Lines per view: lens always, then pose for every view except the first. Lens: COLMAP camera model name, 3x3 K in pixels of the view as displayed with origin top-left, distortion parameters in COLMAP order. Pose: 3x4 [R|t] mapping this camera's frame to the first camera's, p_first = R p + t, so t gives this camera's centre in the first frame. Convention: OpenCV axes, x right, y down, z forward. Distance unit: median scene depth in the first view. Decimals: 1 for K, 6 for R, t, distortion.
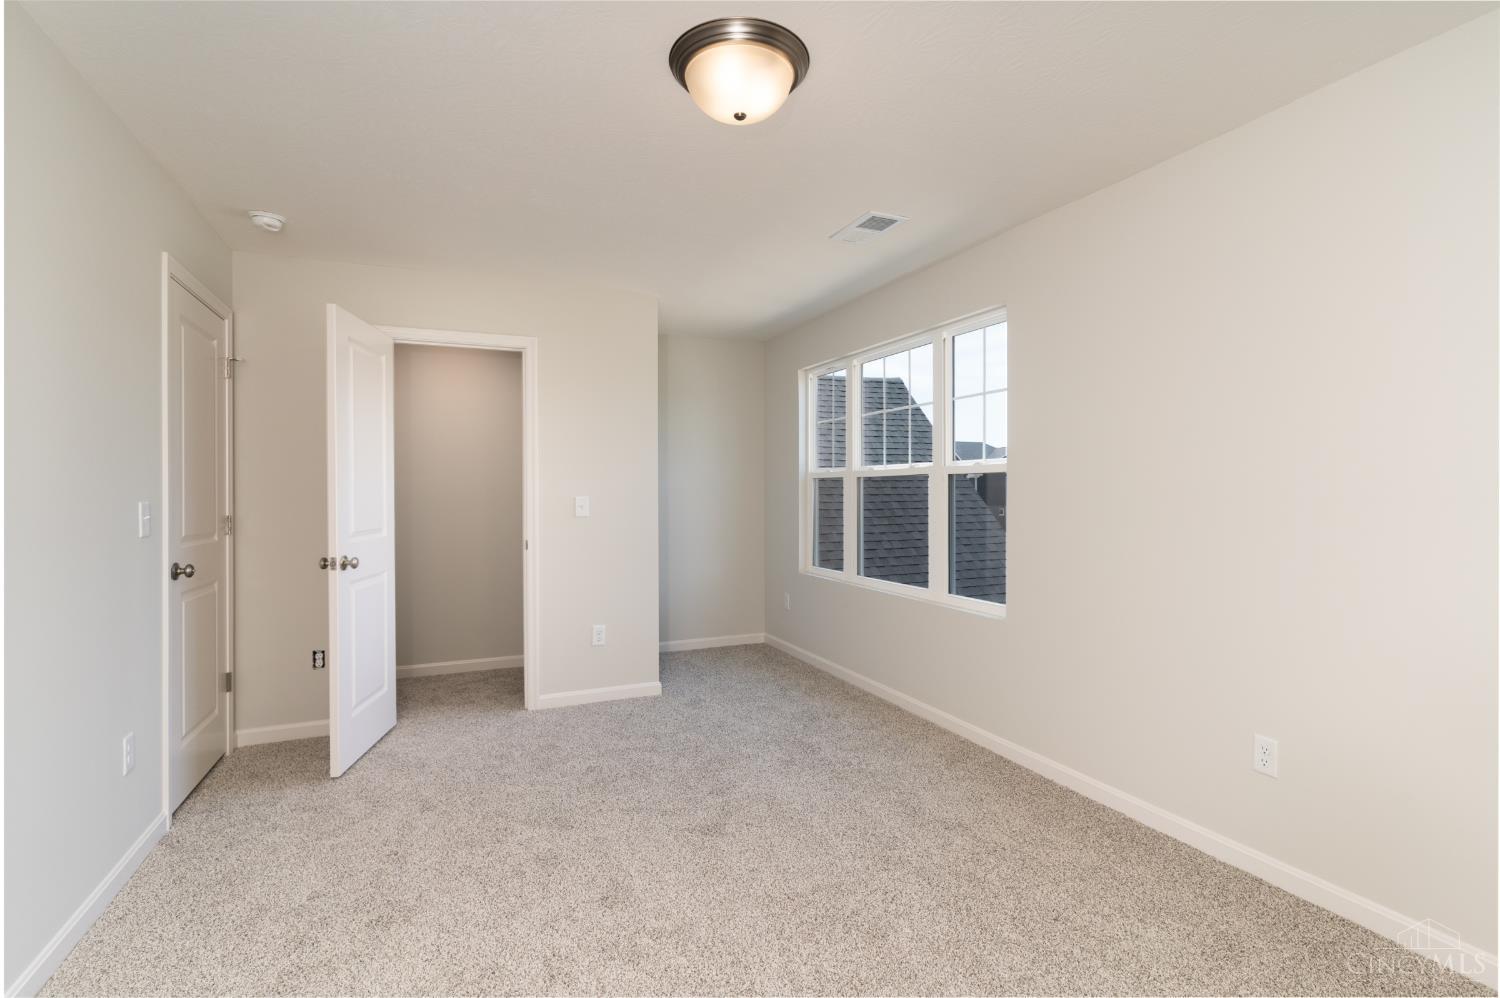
lens RADIAL K [[733.6, 0, 748.4], [0, 733.6, 499.6], [0, 0, 1]] dist [0.000794, -0.001192]
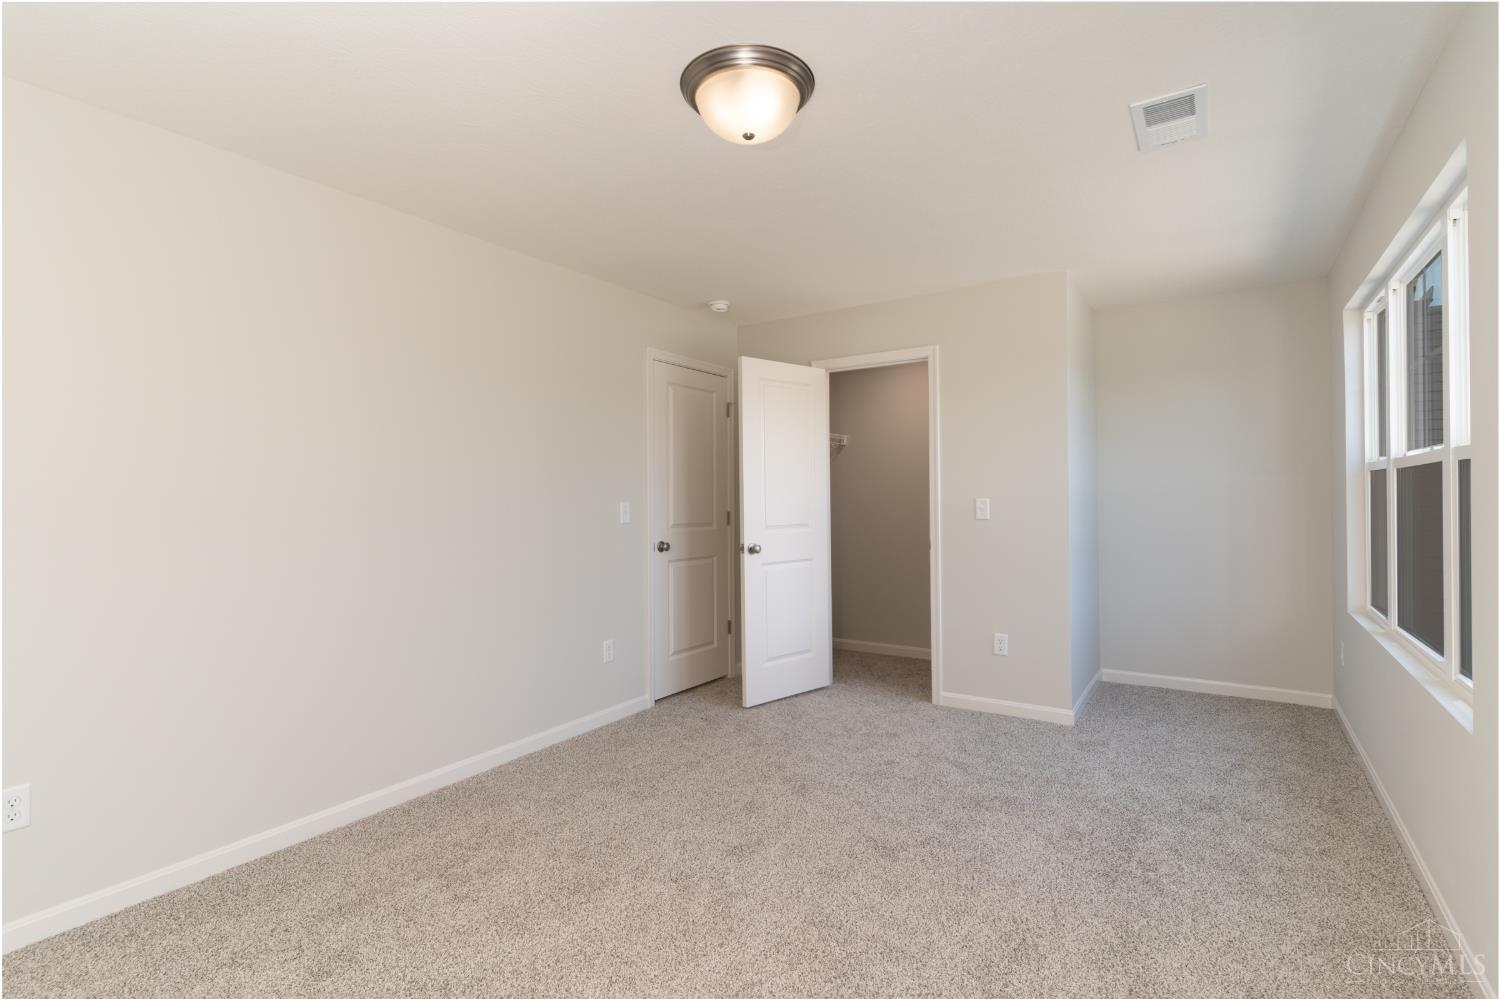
lens RADIAL K [[733.6, 0, 747.6], [0, 733.6, 496.3], [0, 0, 1]] dist [0.000794, -0.001192]
pose [[0.517781, -0.001222, -0.855512, 0.490617], [-0.000544, 0.999998, -0.001757, -0.005648], [0.855513, 0.001376, 0.517779, 0.252290]]
